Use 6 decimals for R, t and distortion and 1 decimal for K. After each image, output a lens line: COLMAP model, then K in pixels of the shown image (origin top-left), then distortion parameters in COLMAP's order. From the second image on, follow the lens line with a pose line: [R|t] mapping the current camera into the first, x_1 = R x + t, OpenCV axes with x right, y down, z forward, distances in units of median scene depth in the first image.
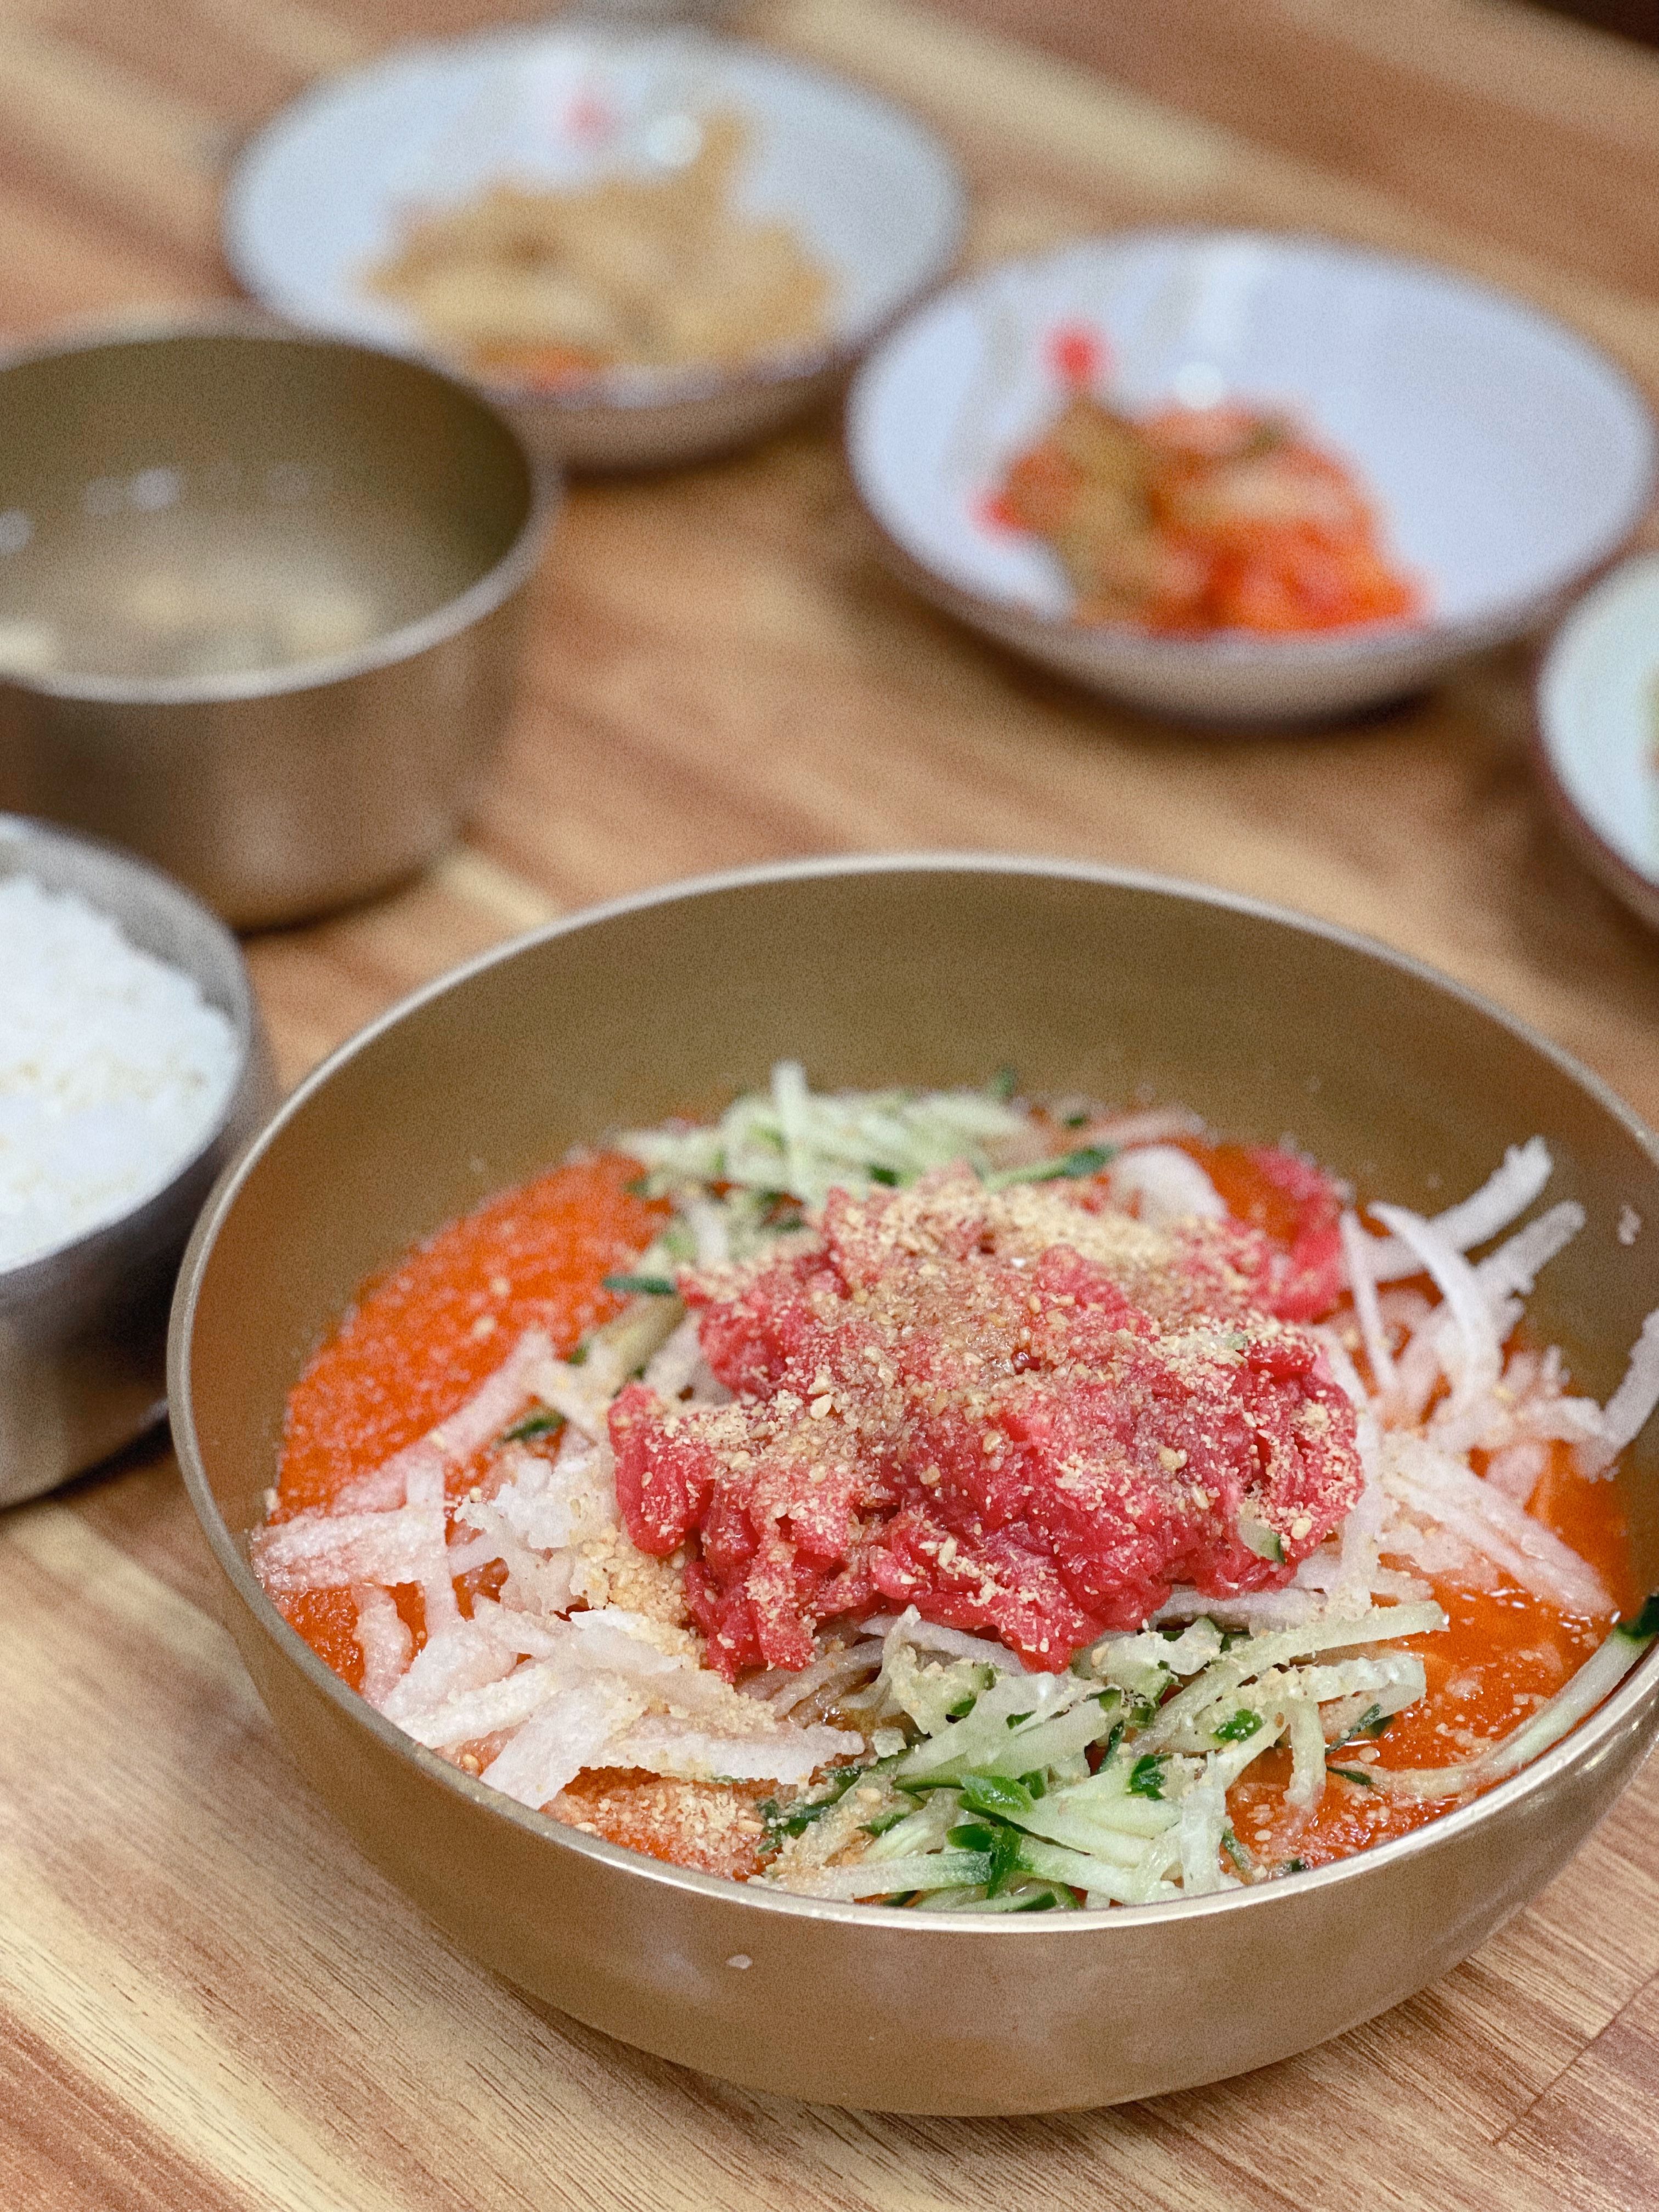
lens RADIAL K [[4212.3, 0, 829.5], [0, 4212.3, 1106.0], [0, 0, 1]] dist [0.001396, 0.015892]
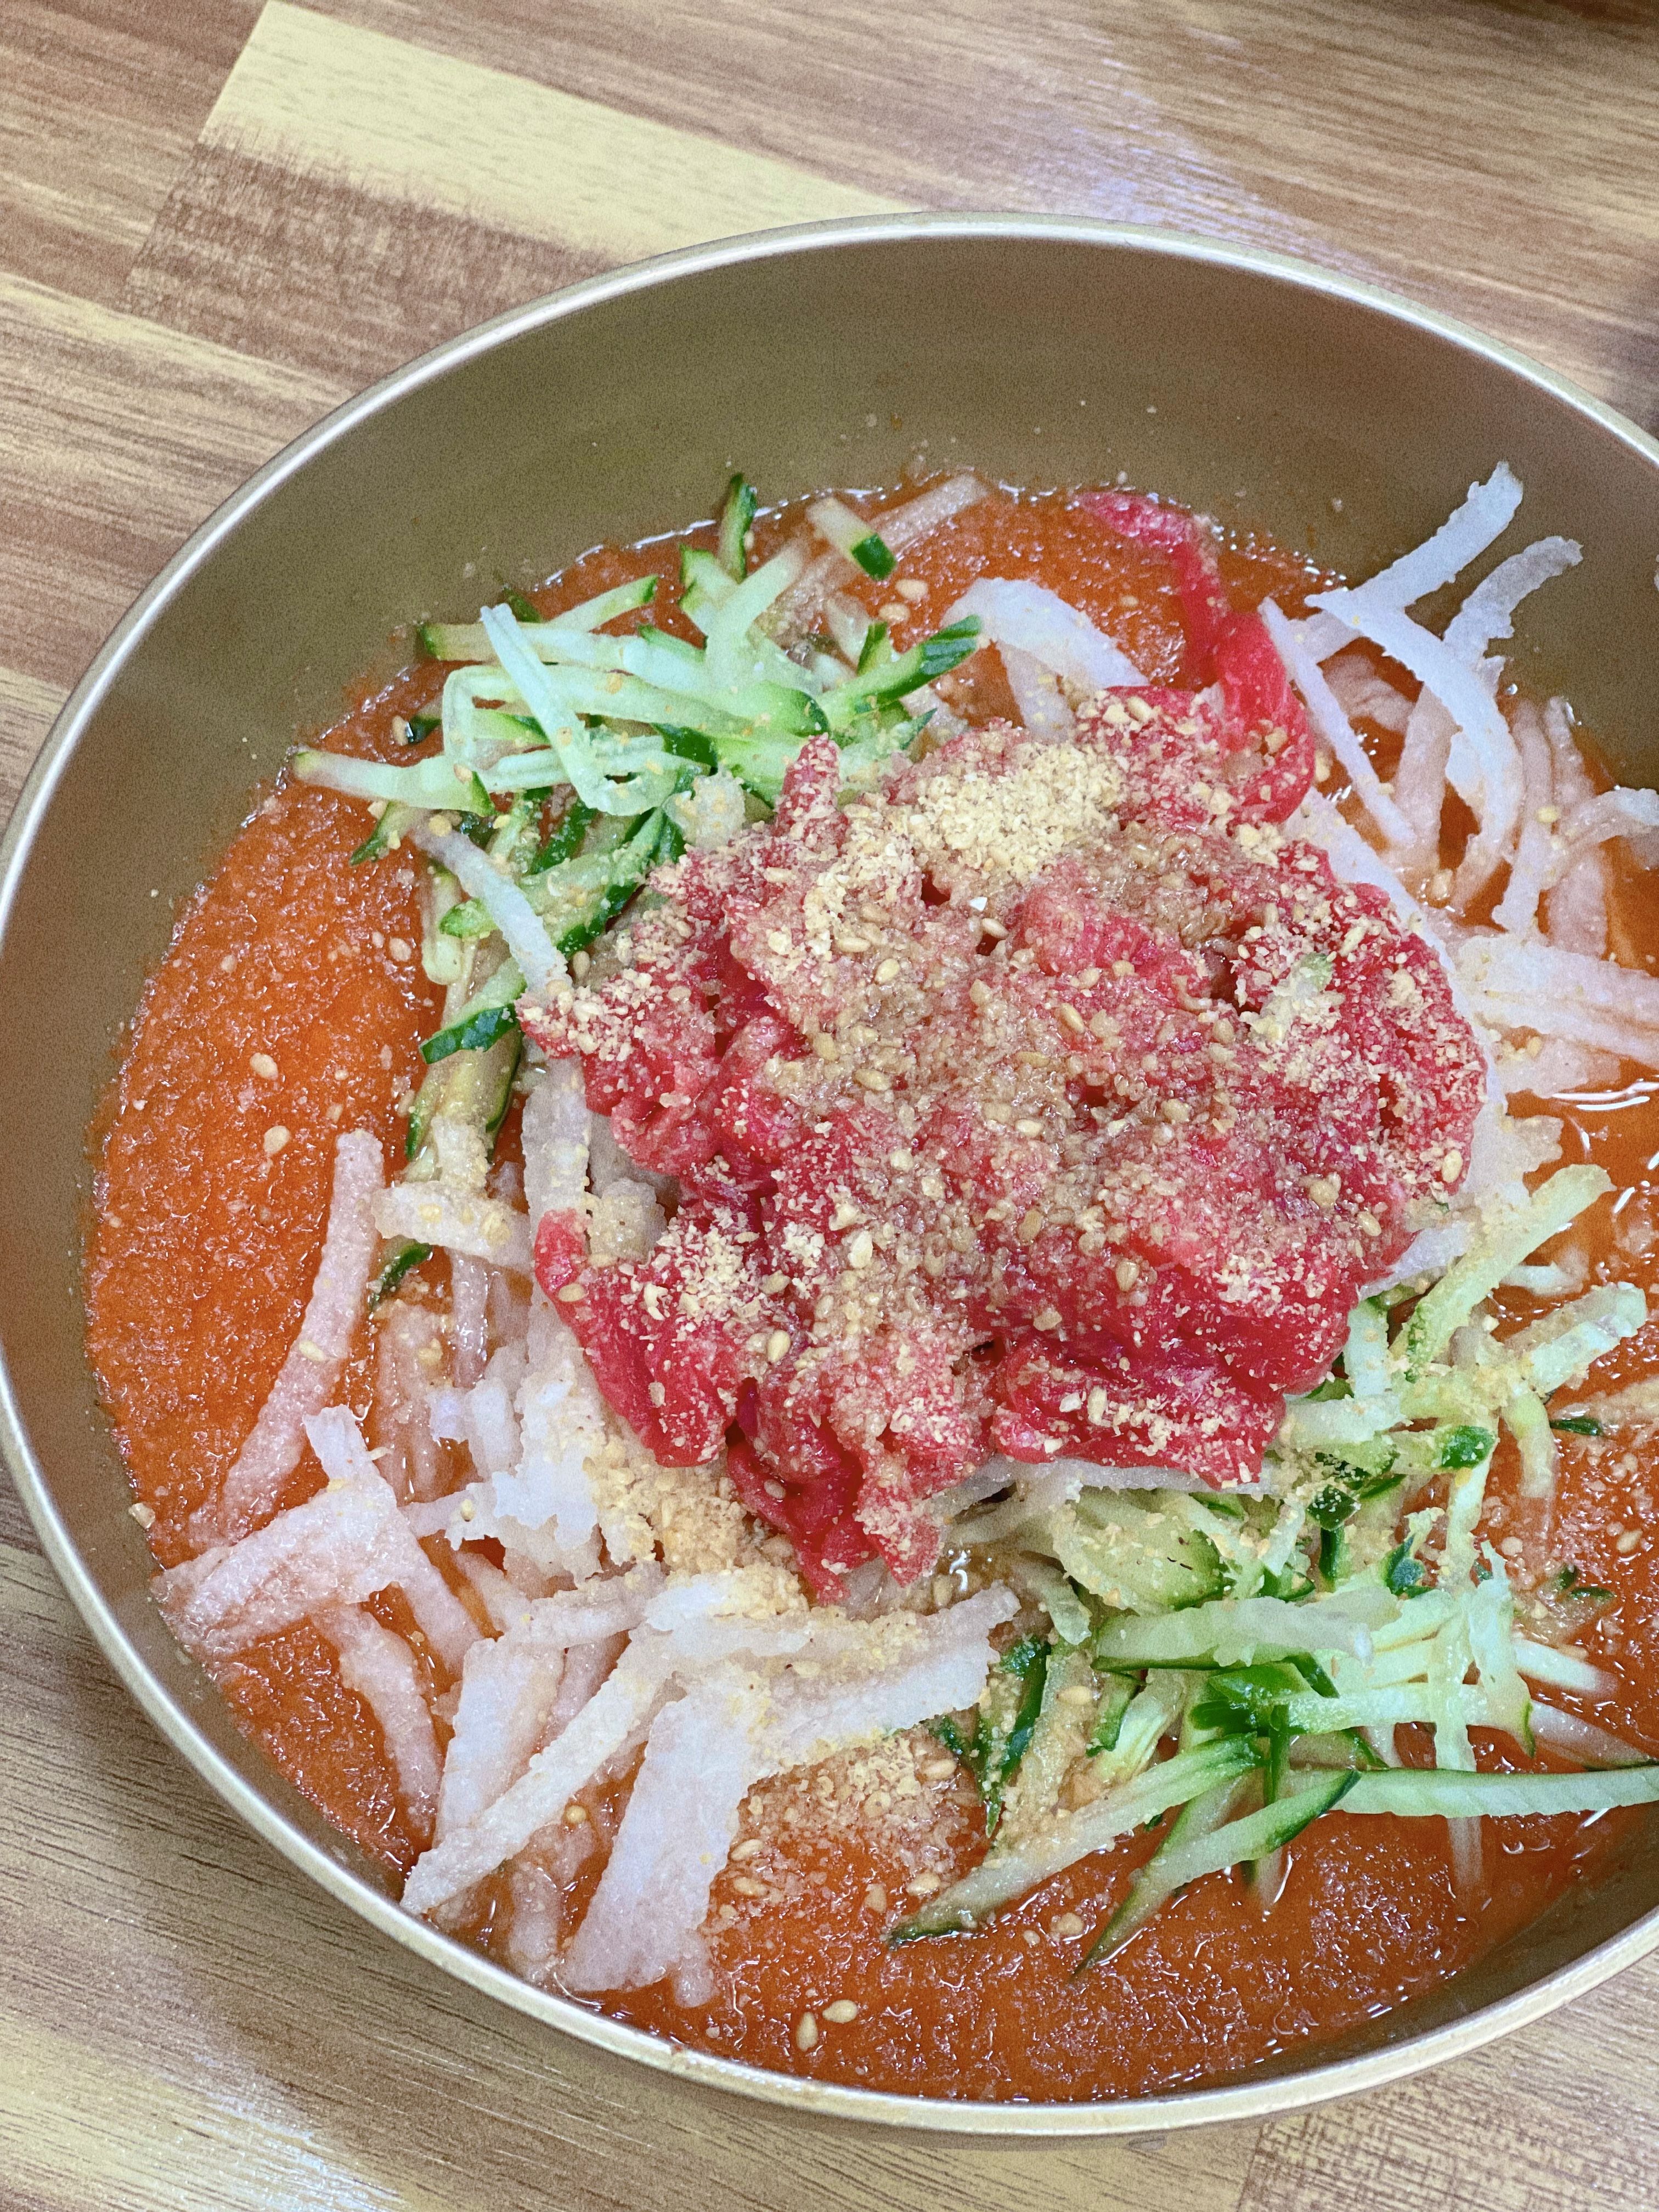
lens RADIAL K [[4212.3, 0, 829.5], [0, 4212.3, 1106.0], [0, 0, 1]] dist [0.001396, 0.015892]
pose [[0.922184, -0.344133, 0.176492, -0.134113], [0.222026, 0.844723, 0.486978, -0.326215], [-0.316672, -0.409897, 0.855396, 0.366368]]
